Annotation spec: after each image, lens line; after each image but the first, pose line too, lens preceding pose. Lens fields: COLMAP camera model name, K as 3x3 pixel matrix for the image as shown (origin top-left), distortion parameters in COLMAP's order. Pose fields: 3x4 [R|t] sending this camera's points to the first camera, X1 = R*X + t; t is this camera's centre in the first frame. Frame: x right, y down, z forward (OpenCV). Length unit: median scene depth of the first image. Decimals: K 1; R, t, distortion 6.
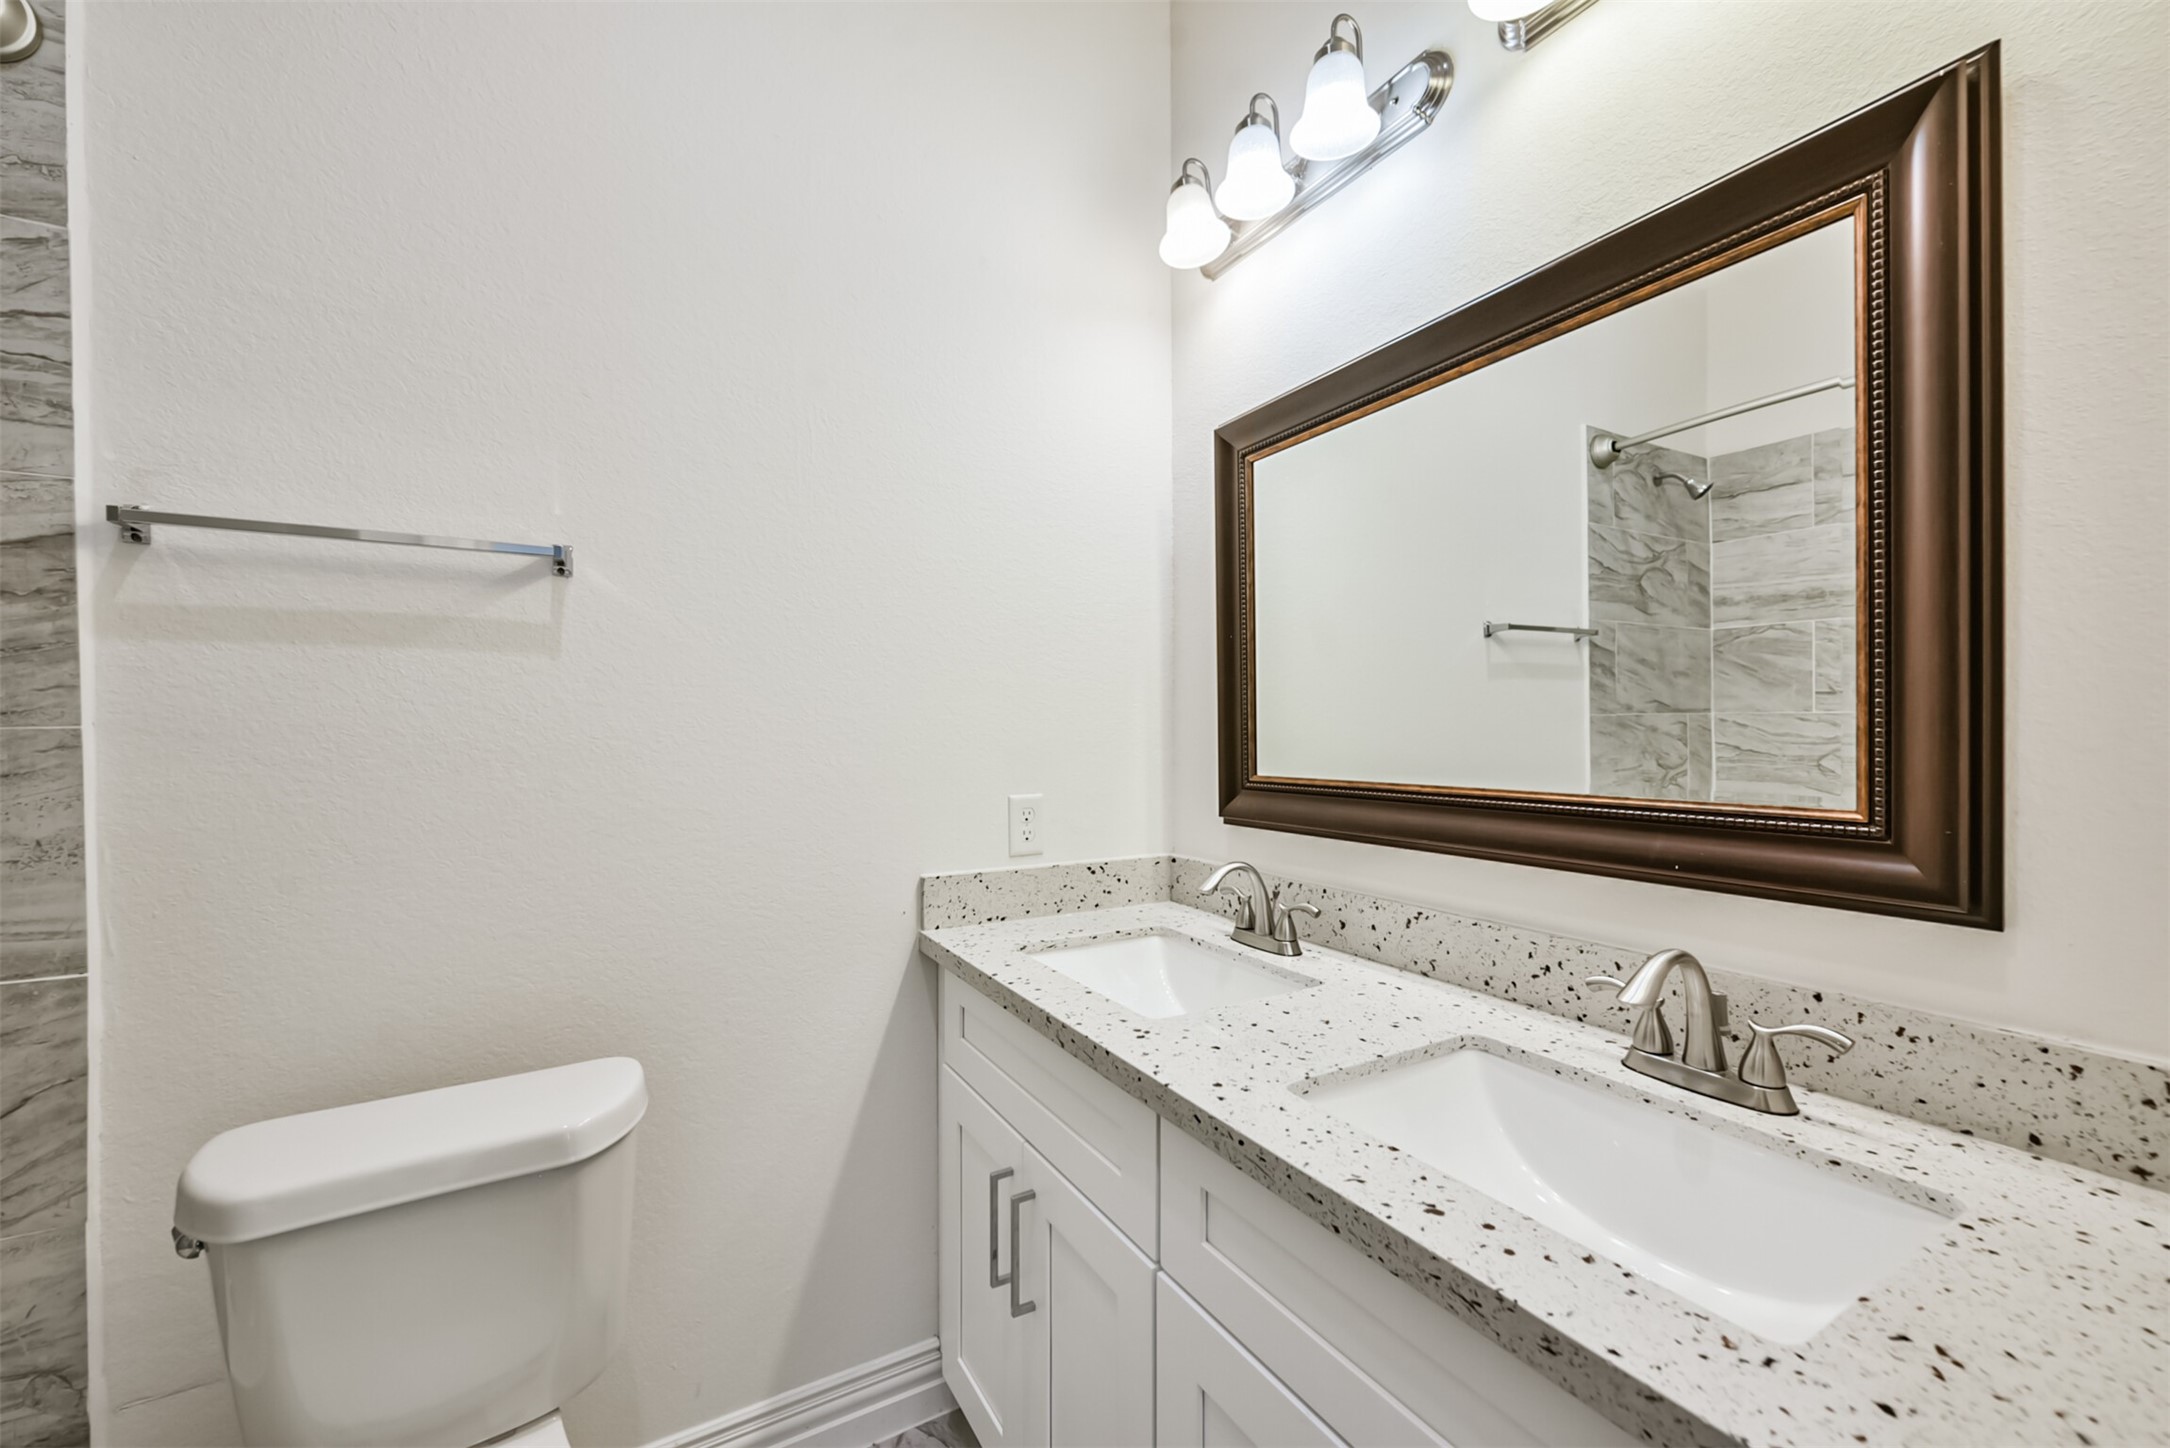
lens RADIAL K [[852.2, 0, 1081.5], [0, 852.2, 734.3], [0, 0, 1]] dist [0.005332, -0.000707]
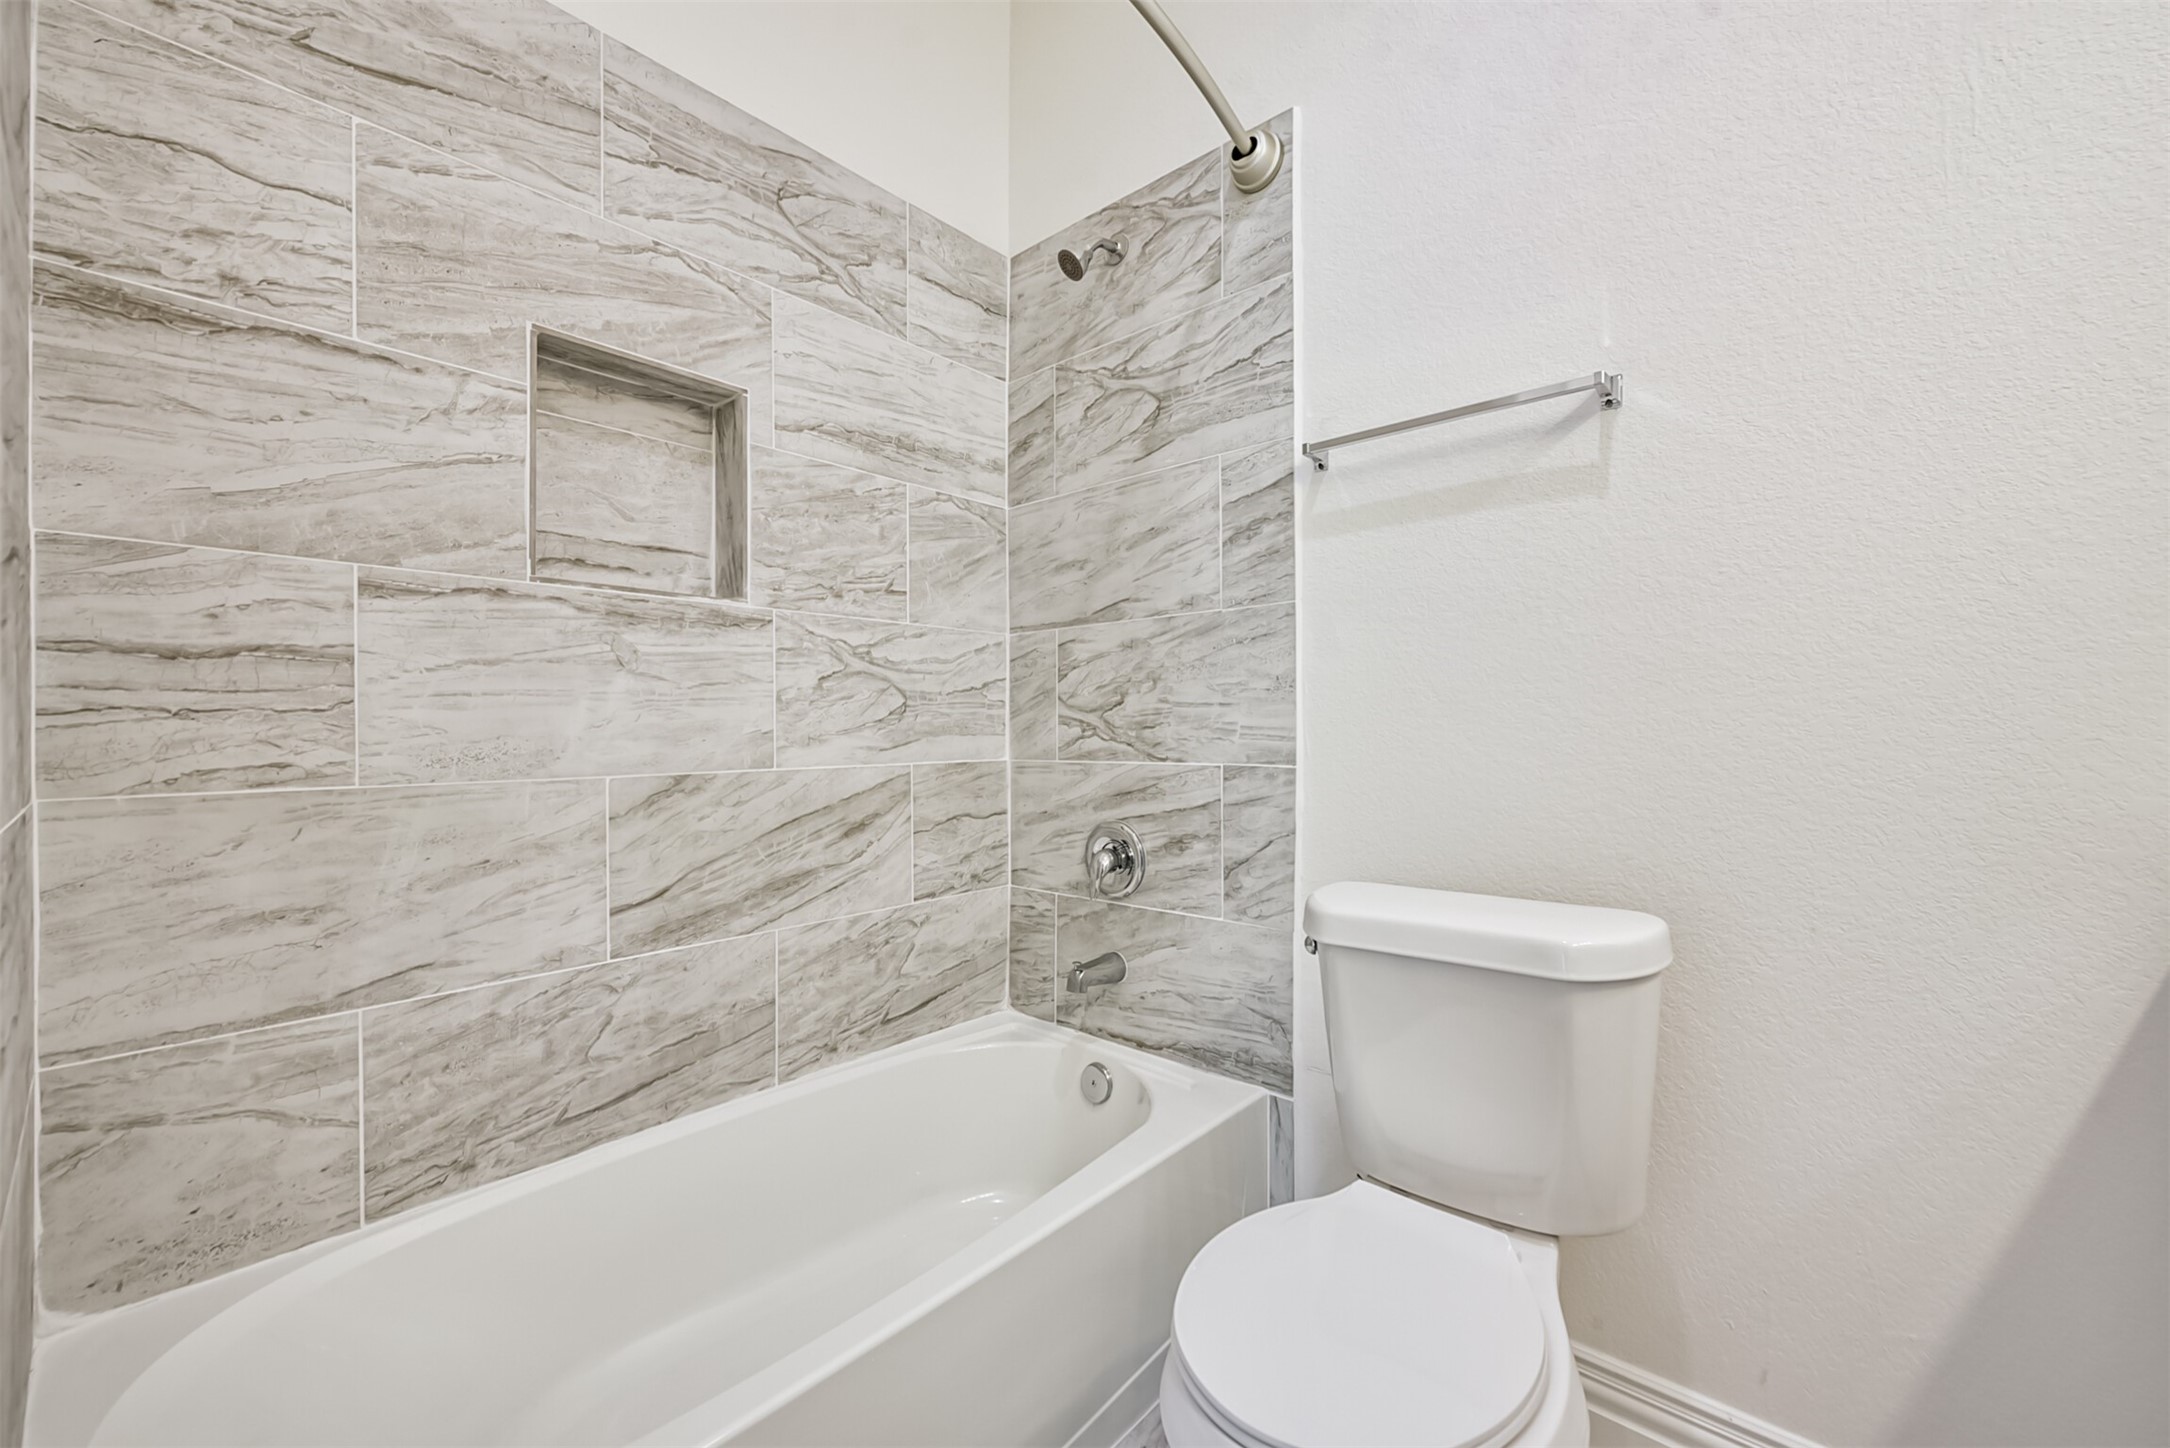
lens RADIAL K [[852.2, 0, 1090.8], [0, 852.2, 719.4], [0, 0, 1]] dist [0.005332, -0.000707]
pose [[0.322628, -0.002051, -0.946523, 0.113135], [-0.012207, 0.999905, -0.006328, 0.188732], [0.946447, 0.013596, 0.322573, 0.163408]]
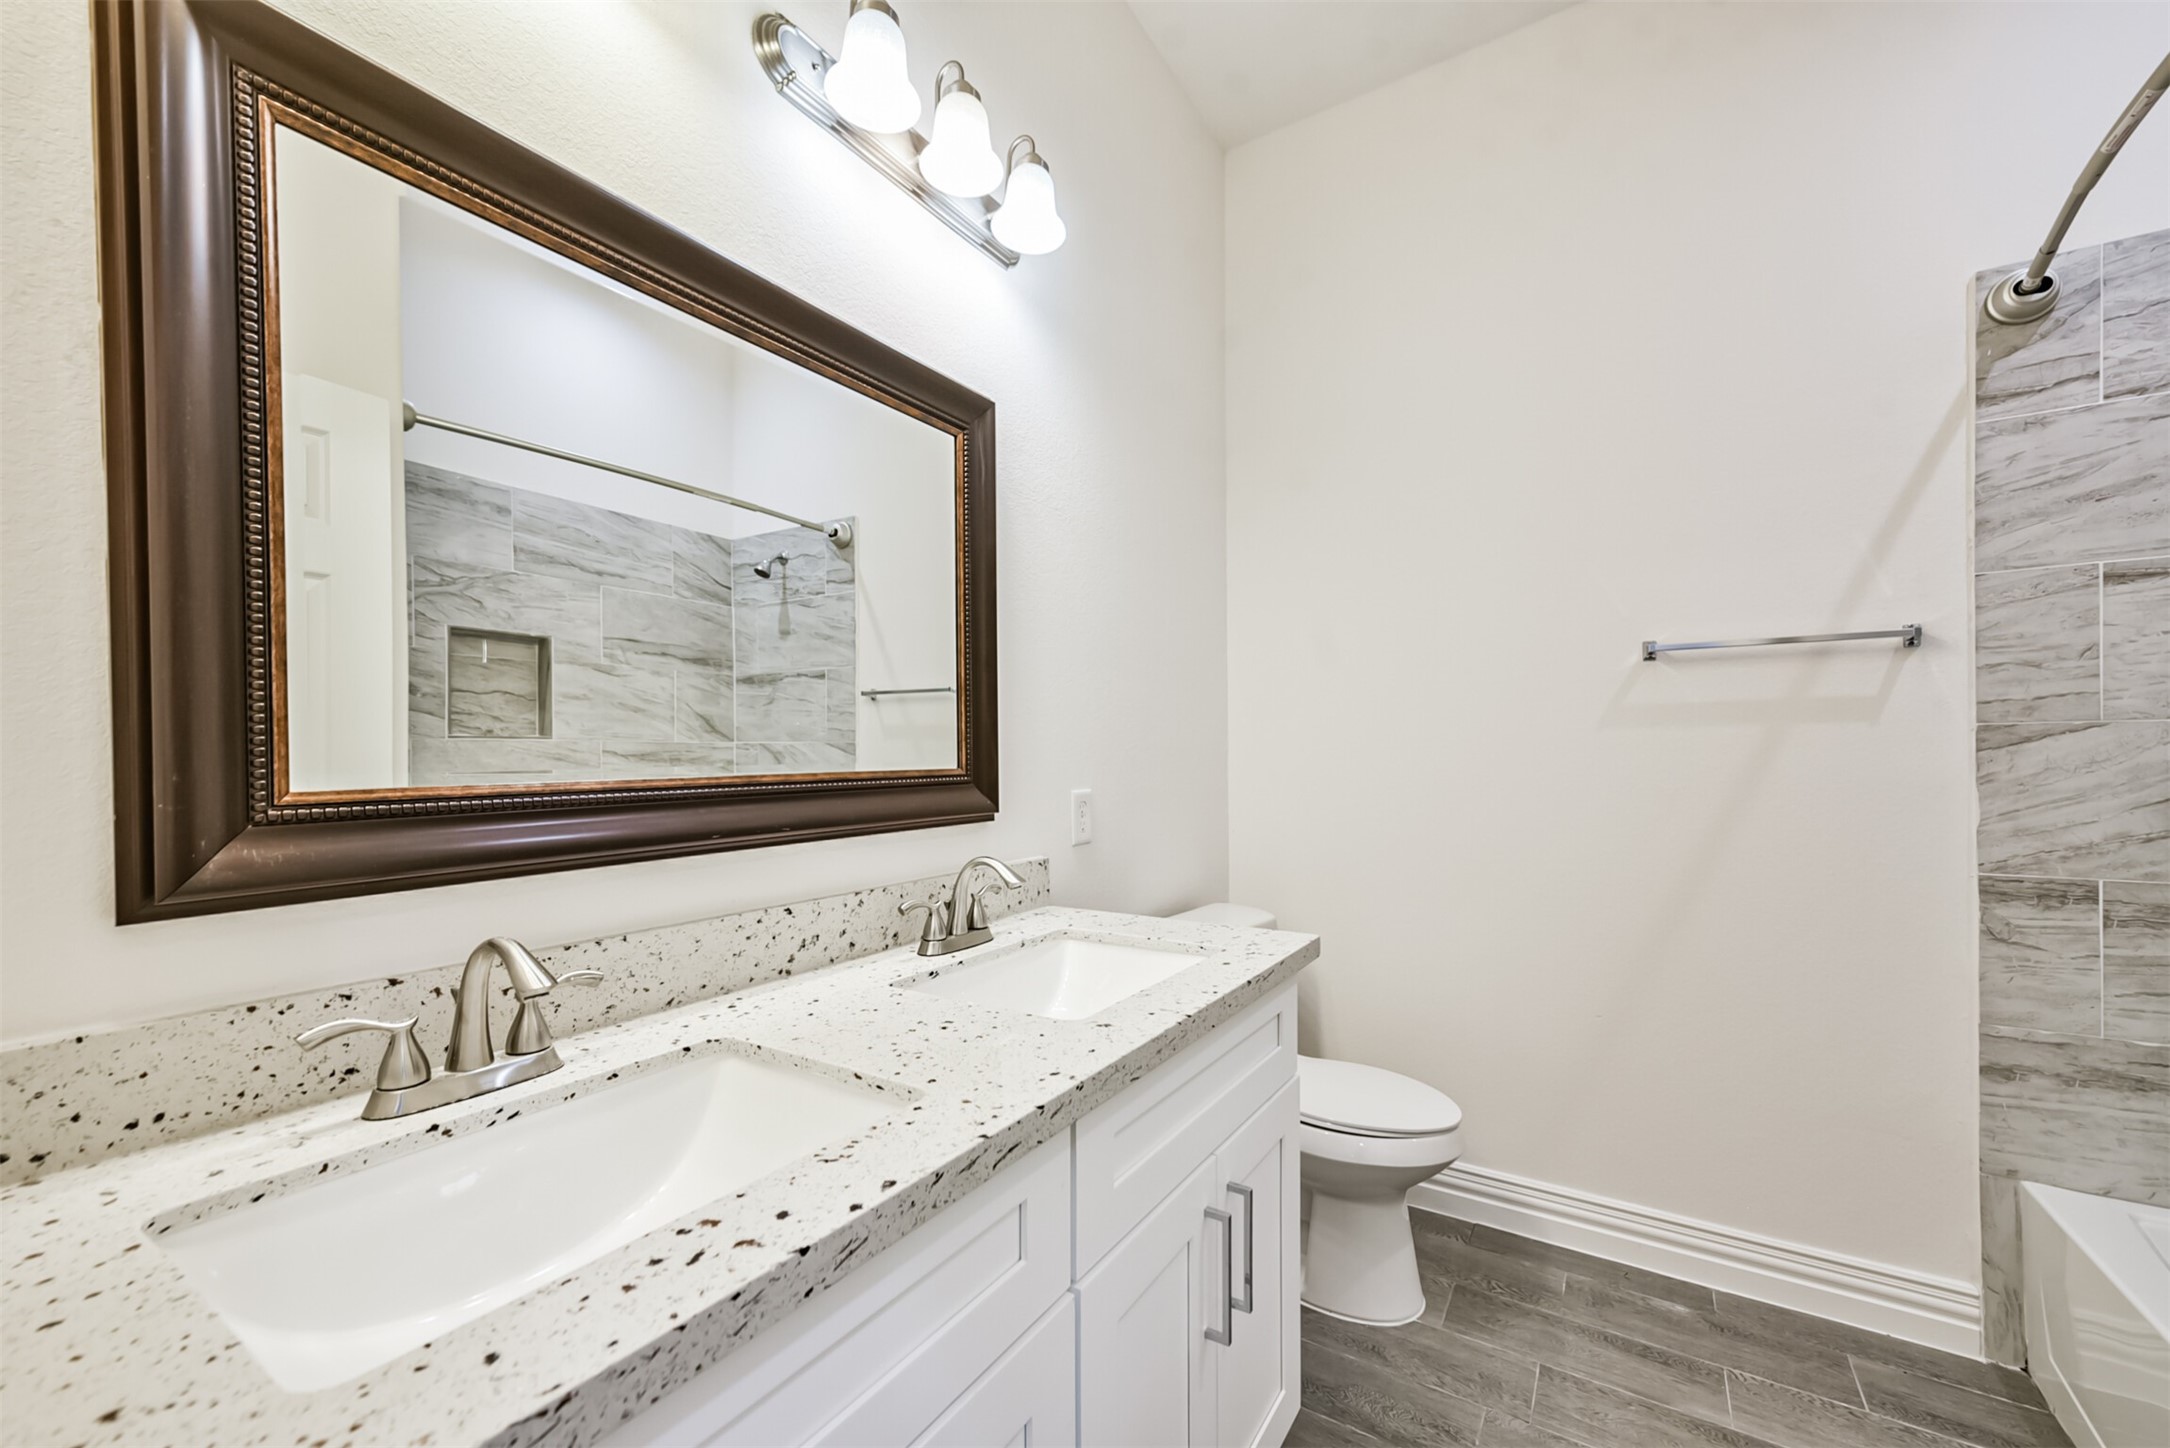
lens RADIAL K [[852.2, 0, 1092.9], [0, 852.2, 738.7], [0, 0, 1]] dist [0.005332, -0.000707]
pose [[-0.468731, -0.005257, 0.883325, -0.455521], [-0.014056, 0.999900, -0.001508, 0.012286], [-0.883229, -0.013123, -0.468758, 0.864202]]
